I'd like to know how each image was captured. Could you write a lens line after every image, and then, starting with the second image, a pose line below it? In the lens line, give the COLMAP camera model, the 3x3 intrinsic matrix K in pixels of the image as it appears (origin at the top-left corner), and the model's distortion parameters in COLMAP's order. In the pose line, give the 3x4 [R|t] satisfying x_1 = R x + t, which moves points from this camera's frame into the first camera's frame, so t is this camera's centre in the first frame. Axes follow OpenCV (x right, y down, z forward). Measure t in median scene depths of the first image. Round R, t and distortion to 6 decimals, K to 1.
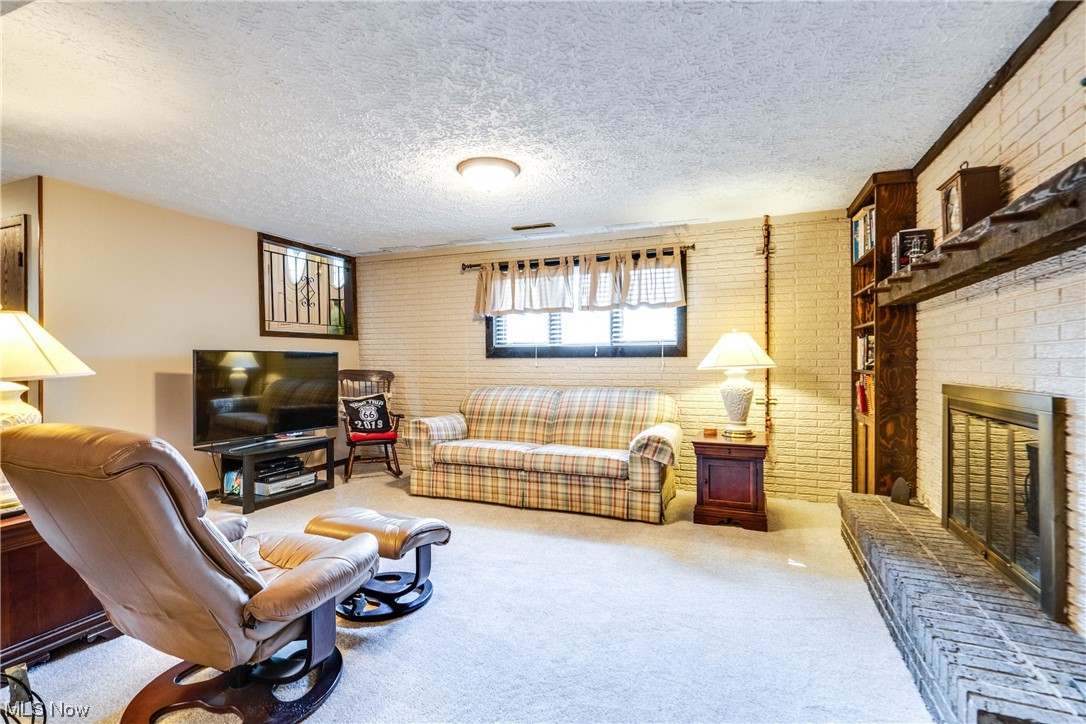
lens RADIAL K [[496.9, 0, 541.3], [0, 496.9, 357.2], [0, 0, 1]] dist [-0.000953, 0.000830]
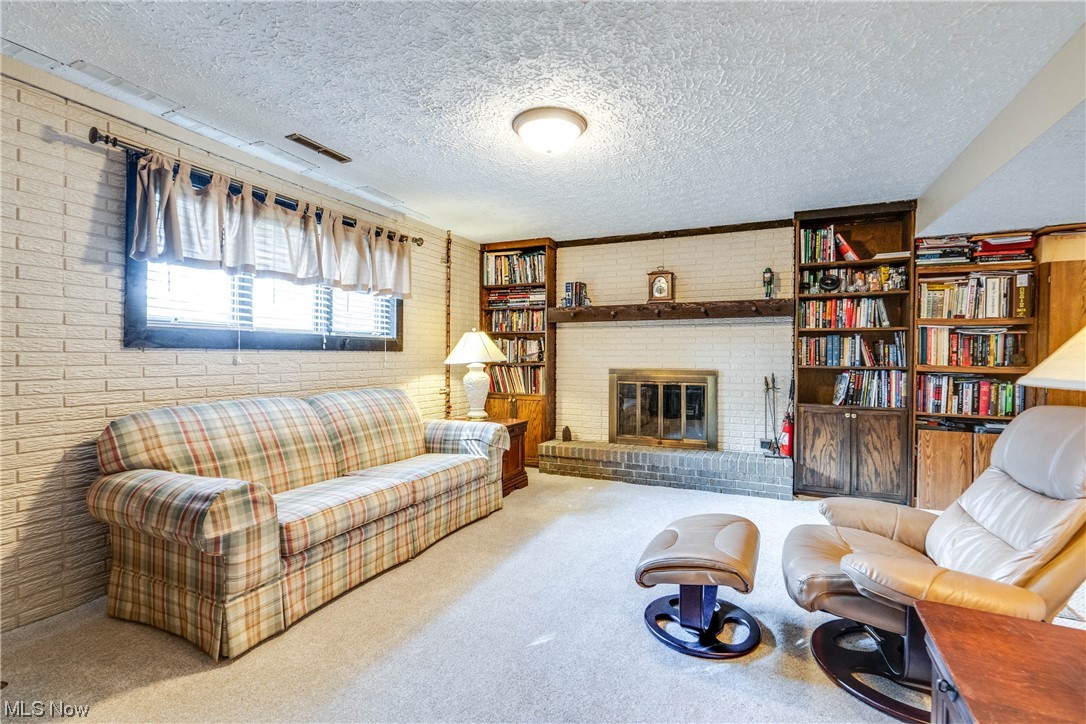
lens RADIAL K [[496.9, 0, 541.3], [0, 496.9, 357.2], [0, 0, 1]] dist [-0.000953, 0.000830]
pose [[0.049961, 0.000393, 0.998751, -0.652768], [-0.012828, 0.999918, 0.000249, 0.006813], [-0.998669, -0.012825, 0.049962, 0.674793]]
